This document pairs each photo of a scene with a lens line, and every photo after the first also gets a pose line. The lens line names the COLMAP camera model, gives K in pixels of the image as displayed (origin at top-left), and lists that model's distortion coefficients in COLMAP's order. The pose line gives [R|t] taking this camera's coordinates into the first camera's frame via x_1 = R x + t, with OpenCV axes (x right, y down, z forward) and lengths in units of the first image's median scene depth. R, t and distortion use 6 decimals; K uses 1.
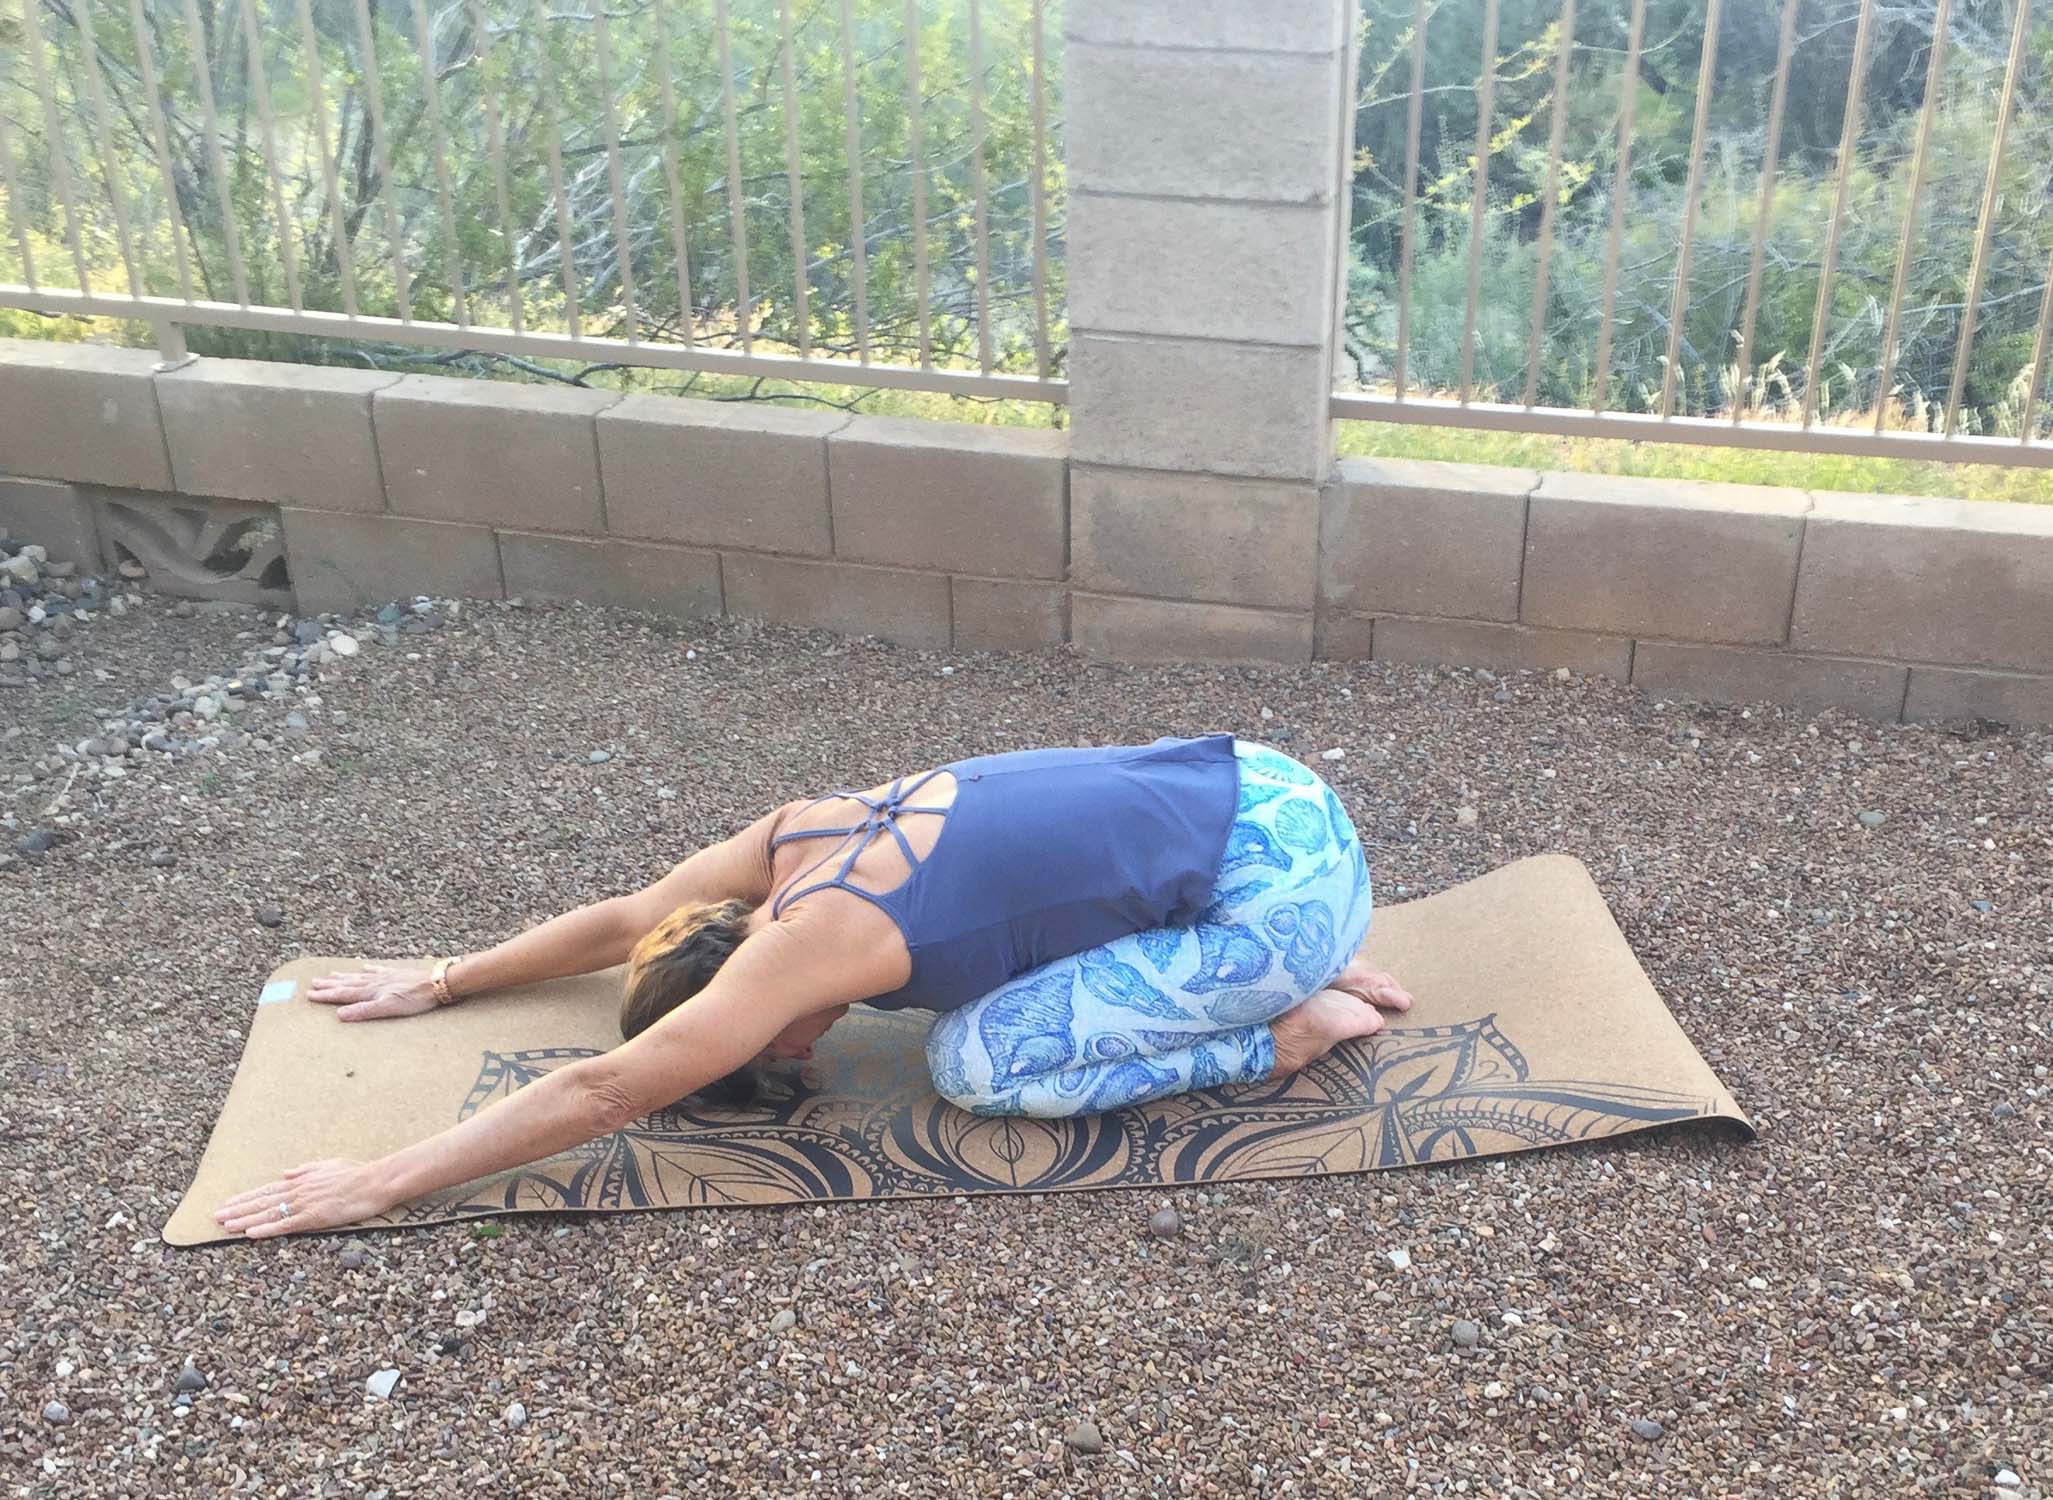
lens RADIAL K [[2300.2, 0, 1139.4], [0, 2300.2, 975.3], [0, 0, 1]] dist [0.070550, -0.054741]
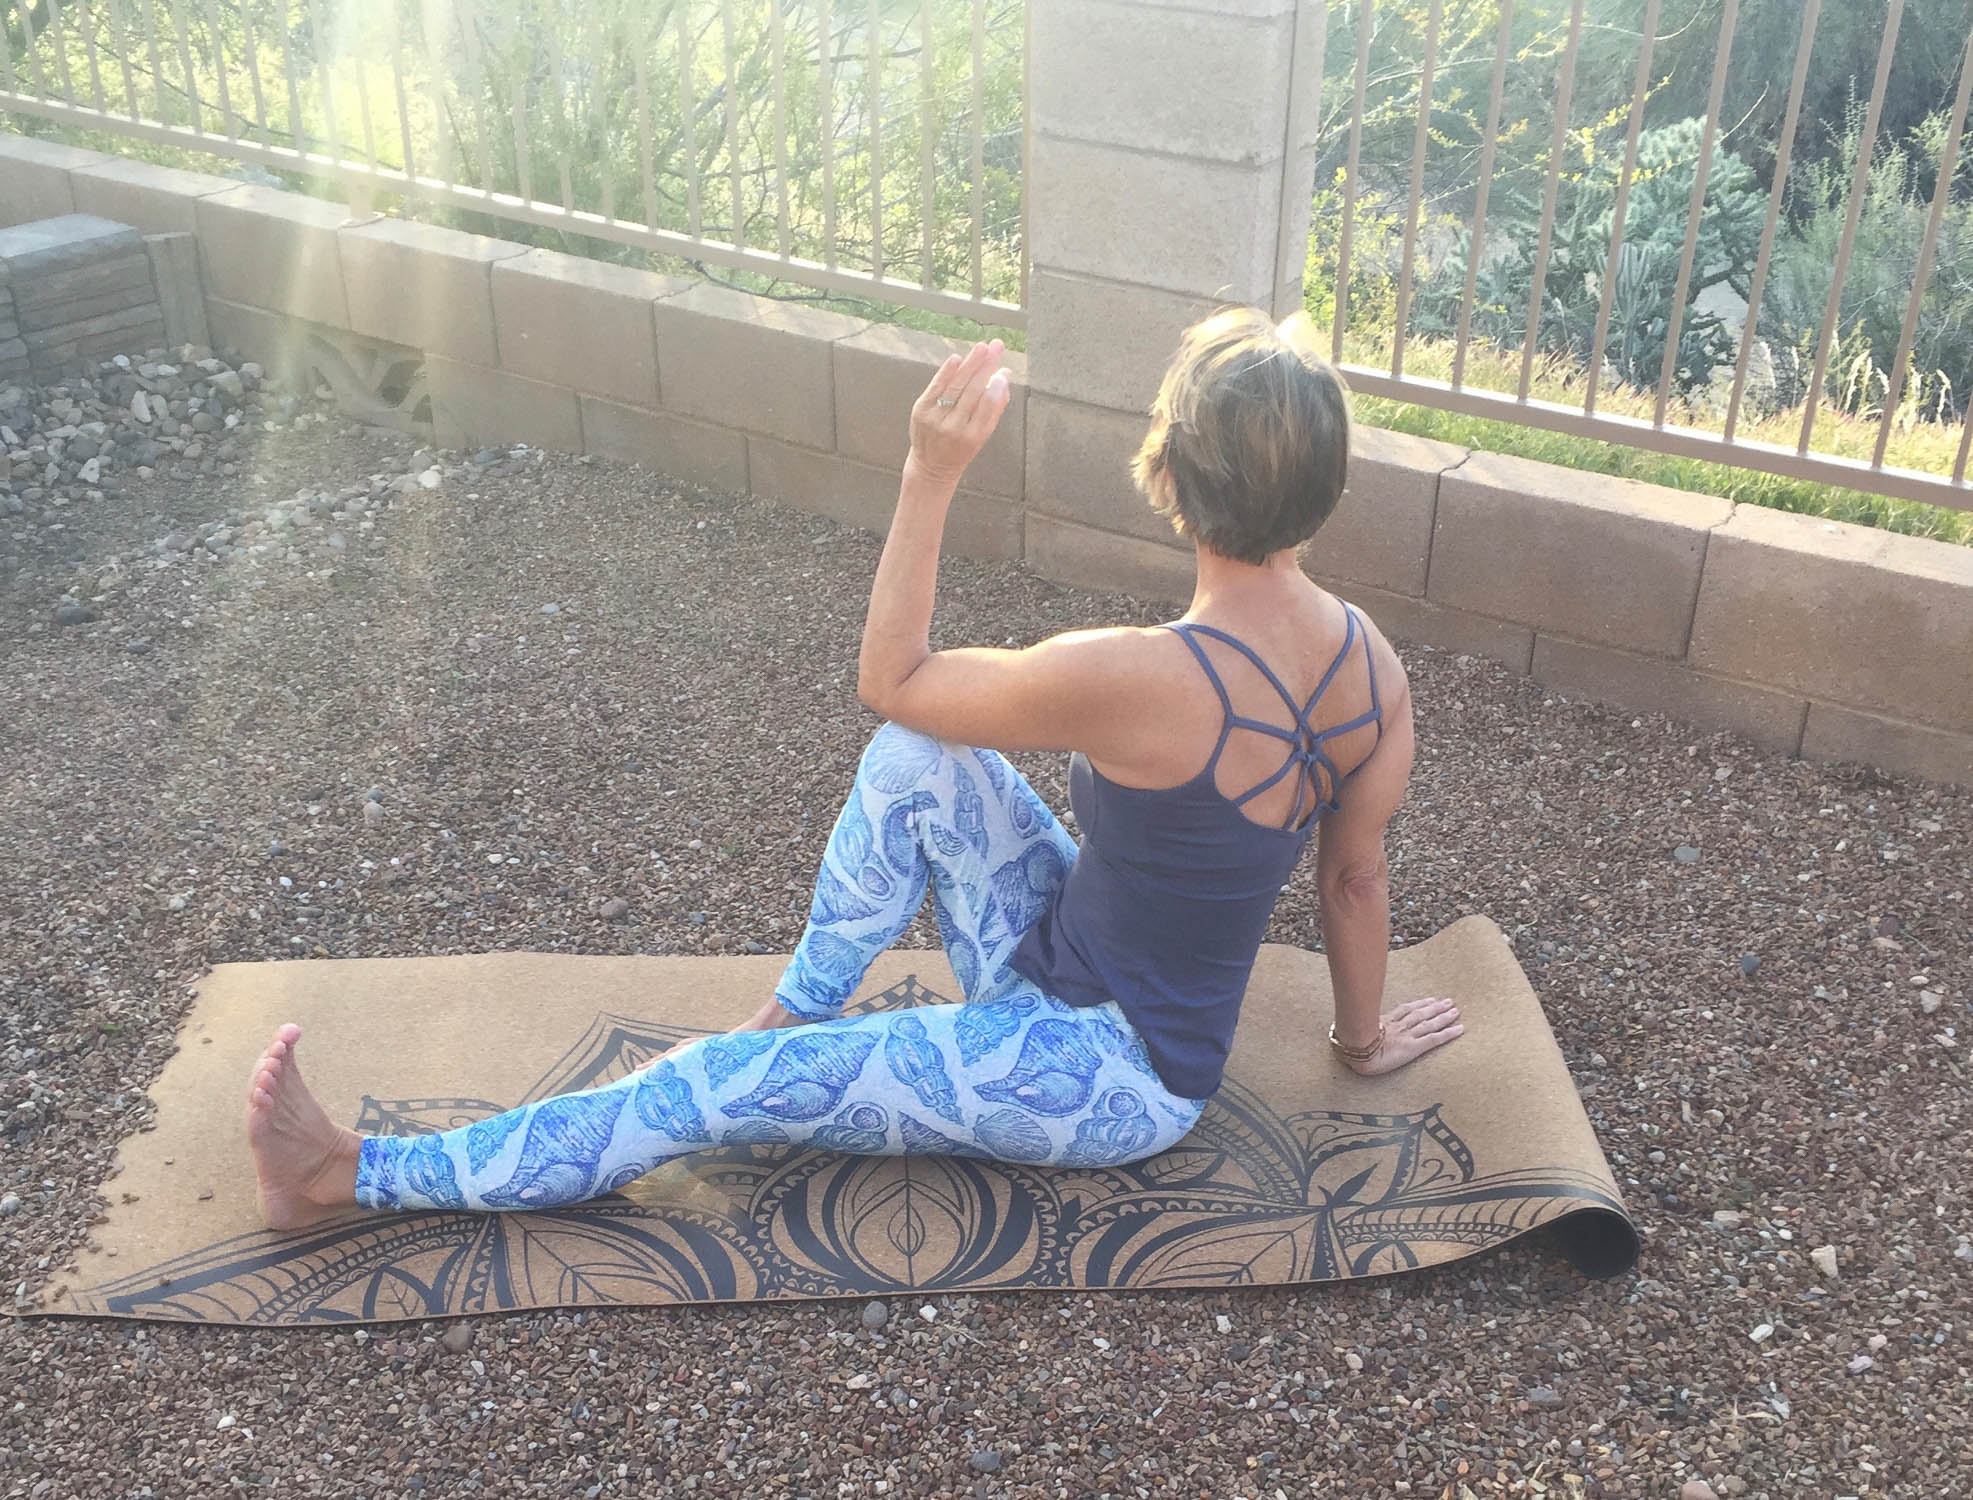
lens RADIAL K [[2057.1, 0, 1026.9], [0, 2057.1, 823.8], [0, 0, 1]] dist [0.092677, -0.130816]
pose [[0.953893, 0.161744, -0.252838, 0.253383], [-0.159418, 0.986761, 0.029802, -0.058532], [0.254311, 0.011879, 0.967050, 0.097902]]
